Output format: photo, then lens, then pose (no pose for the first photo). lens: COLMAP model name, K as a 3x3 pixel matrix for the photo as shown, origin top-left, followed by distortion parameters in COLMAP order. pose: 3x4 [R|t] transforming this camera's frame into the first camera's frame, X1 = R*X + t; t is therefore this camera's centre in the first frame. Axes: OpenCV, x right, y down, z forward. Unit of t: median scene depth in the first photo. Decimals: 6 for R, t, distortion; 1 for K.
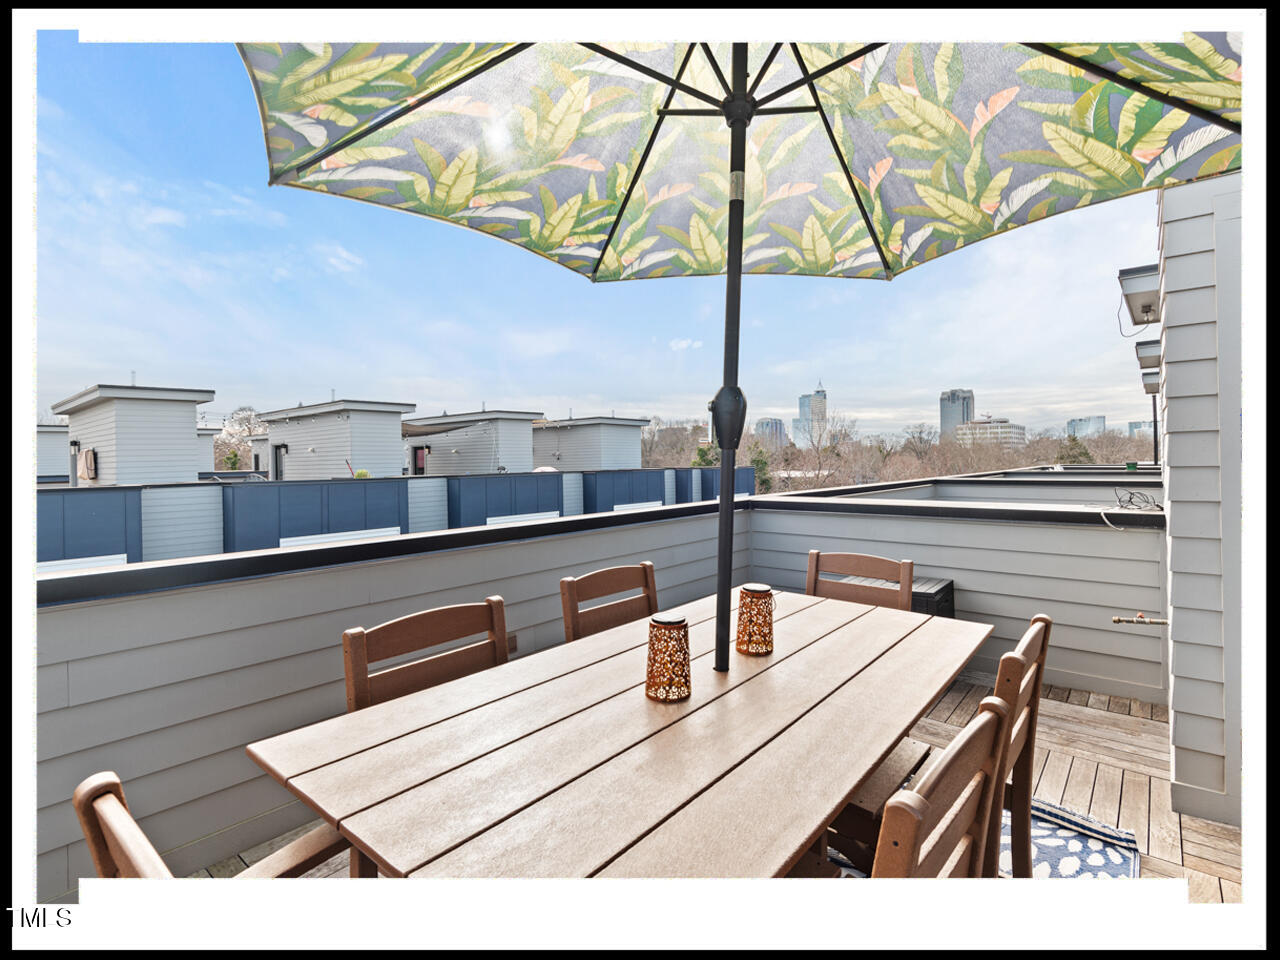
lens RADIAL K [[675.0, 0, 642.7], [0, 675.0, 473.3], [0, 0, 1]] dist [-0.001975, -0.001394]
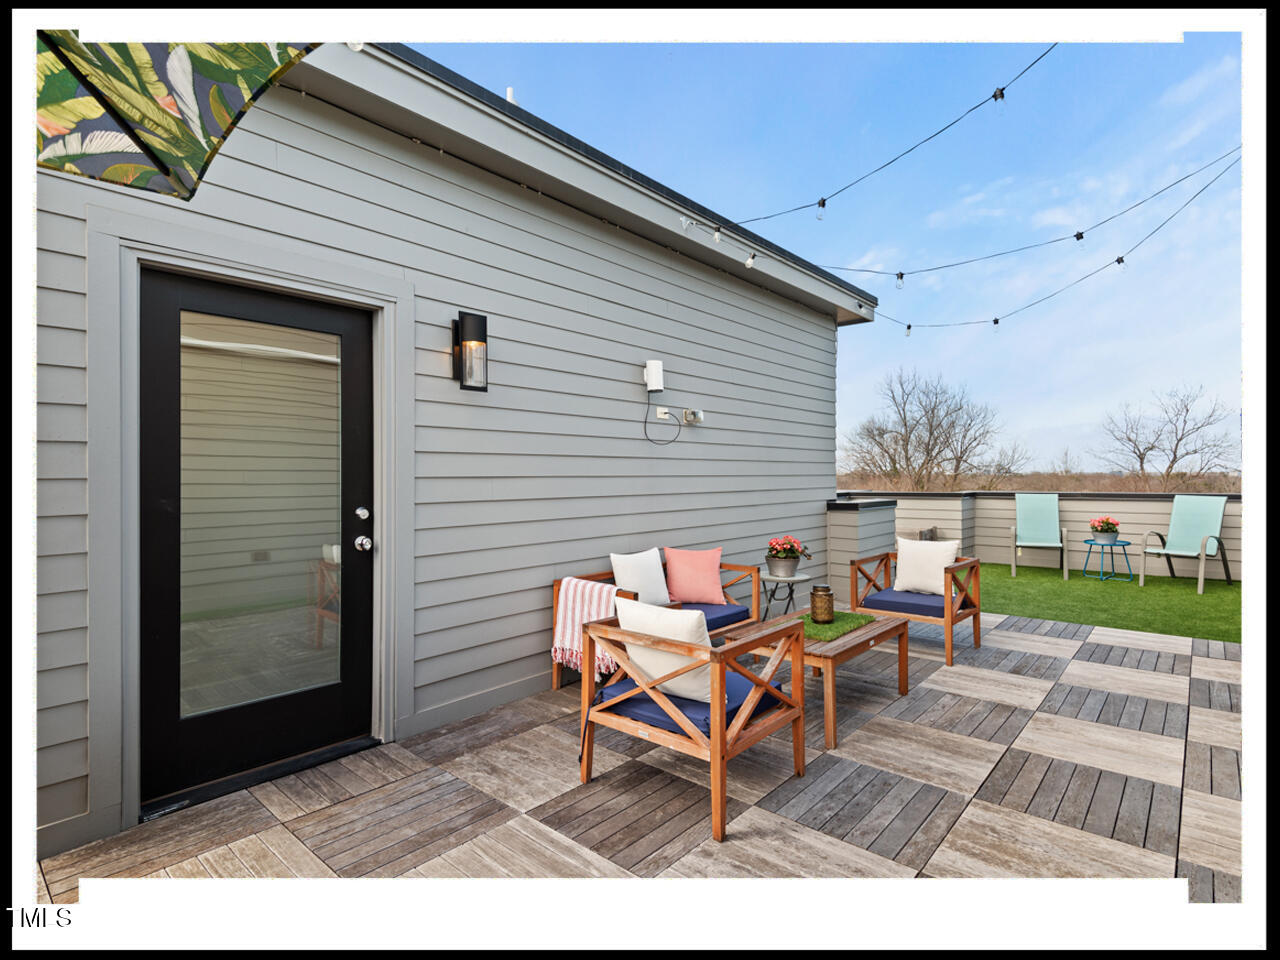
lens RADIAL K [[675.0, 0, 642.7], [0, 675.0, 473.3], [0, 0, 1]] dist [-0.001975, -0.001394]
pose [[0.046949, 0.002239, 0.998895, -0.103399], [0.009897, 0.999947, -0.002707, -0.008922], [-0.998848, 0.010013, 0.046925, 0.198157]]
